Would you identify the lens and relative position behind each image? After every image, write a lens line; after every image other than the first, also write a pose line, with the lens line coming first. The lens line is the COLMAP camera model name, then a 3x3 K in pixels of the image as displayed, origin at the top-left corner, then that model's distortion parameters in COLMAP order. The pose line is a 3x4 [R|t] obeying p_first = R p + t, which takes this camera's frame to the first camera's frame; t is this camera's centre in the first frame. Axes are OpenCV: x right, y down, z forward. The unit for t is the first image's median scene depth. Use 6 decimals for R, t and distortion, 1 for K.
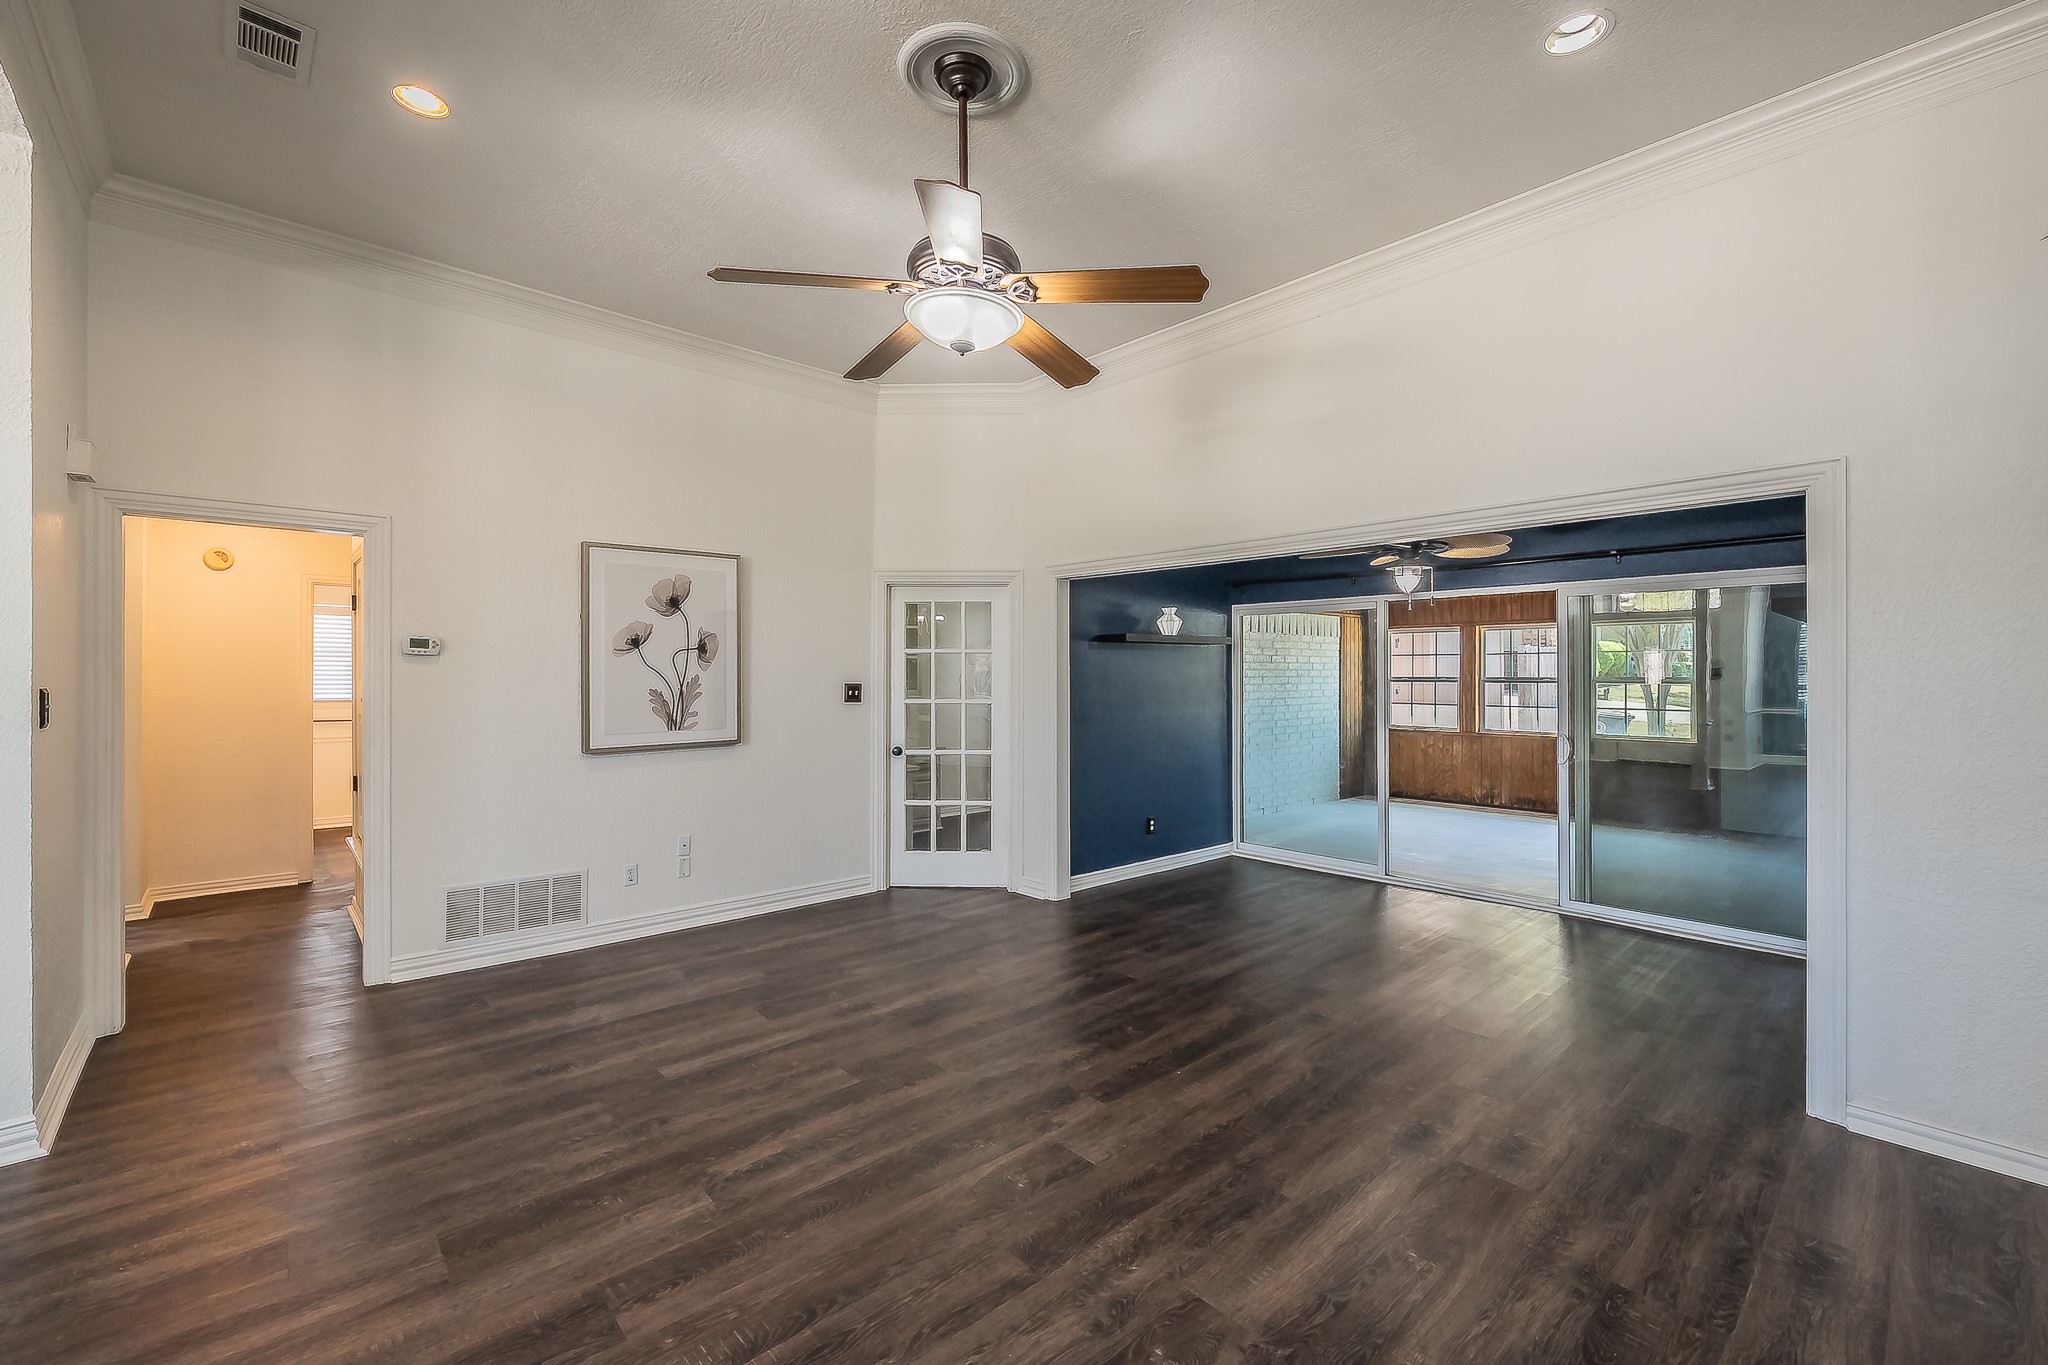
lens RADIAL K [[846.3, 0, 1021.1], [0, 846.3, 675.9], [0, 0, 1]] dist [0.006609, 0.000200]
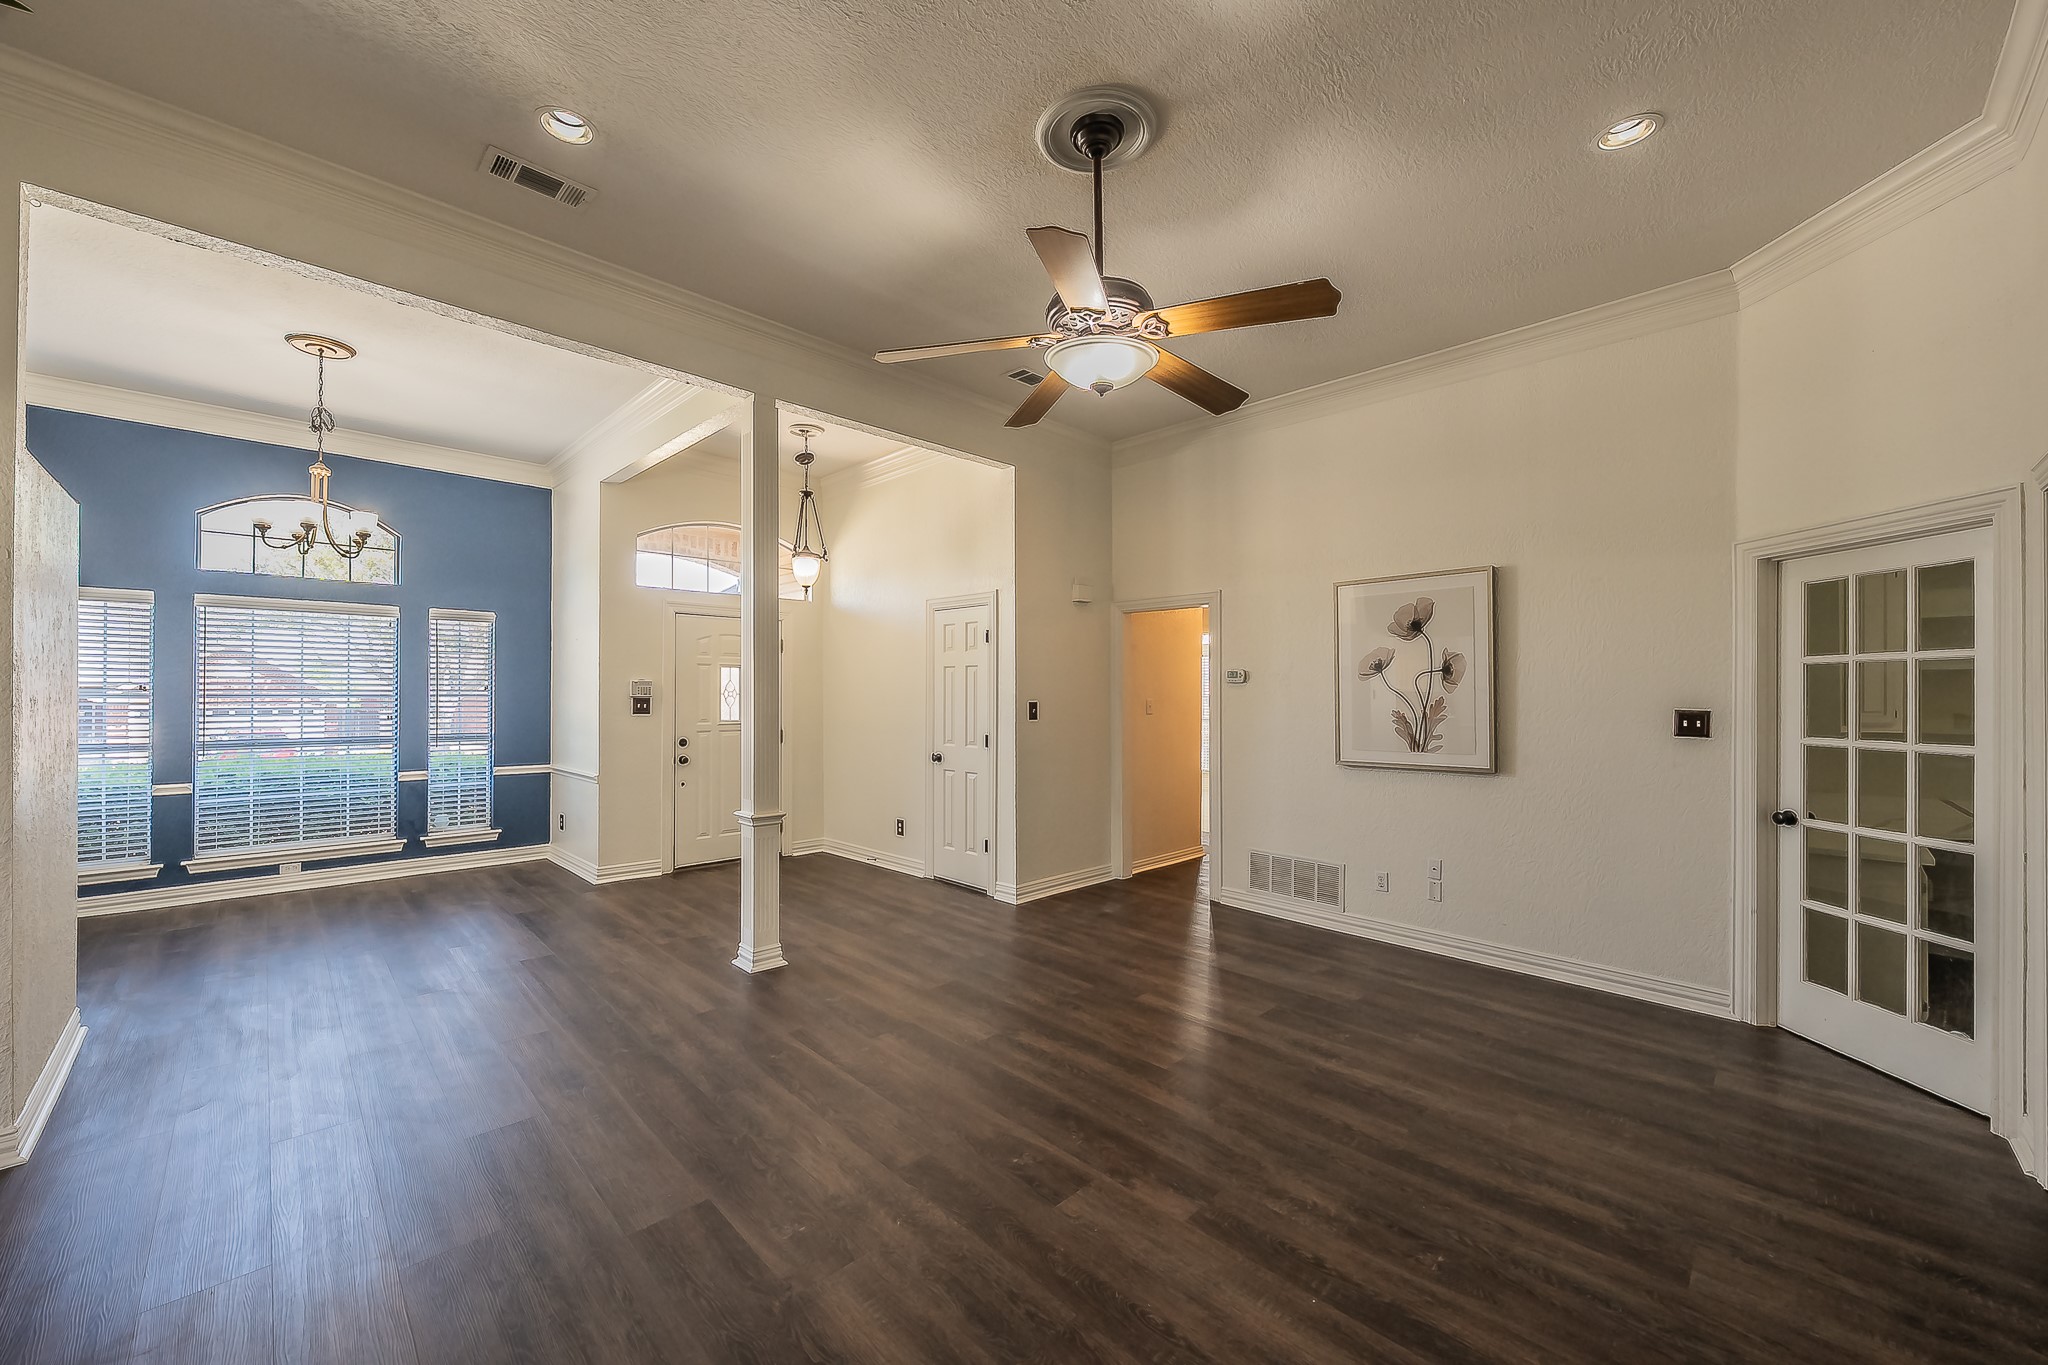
lens RADIAL K [[781.9, 0, 1015.5], [0, 781.9, 686.1], [0, 0, 1]] dist [0.003502, 0.000373]
pose [[0.041118, -0.011461, -0.999089, 0.542807], [-0.004475, 0.999922, -0.011655, -0.001354], [0.999144, 0.004950, 0.041063, 0.508113]]
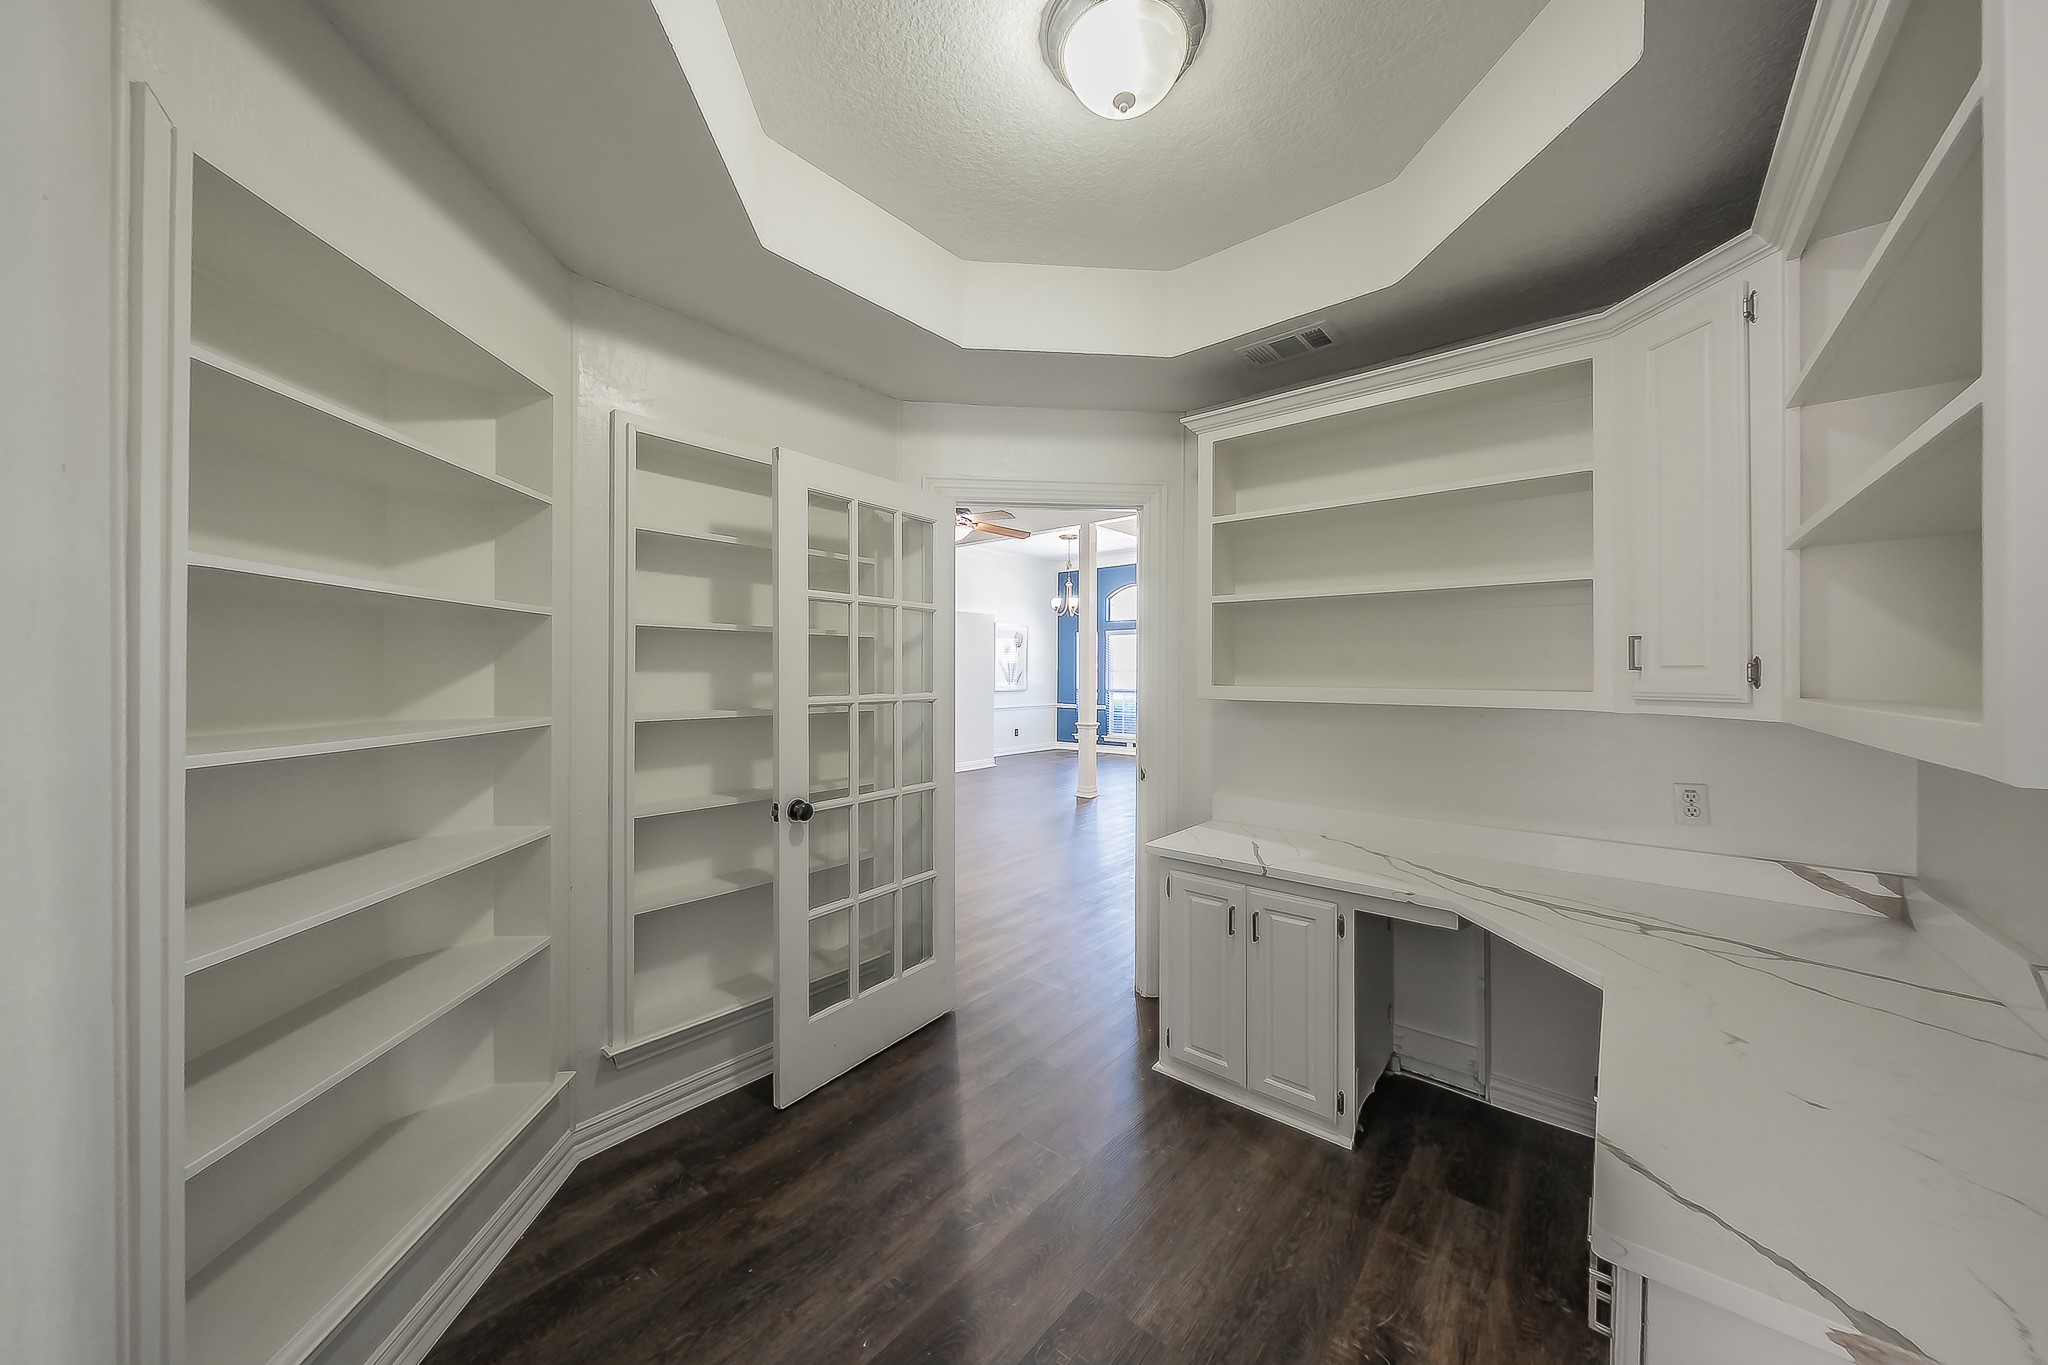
lens RADIAL K [[710.9, 0, 1028.0], [0, 710.9, 666.5], [0, 0, 1]] dist [0.002376, 0.000238]
pose [[-0.992112, -0.004156, -0.125289, -0.039050], [-0.005126, 0.999959, 0.007426, -0.029128], [0.125253, 0.008010, -0.992093, 1.910826]]
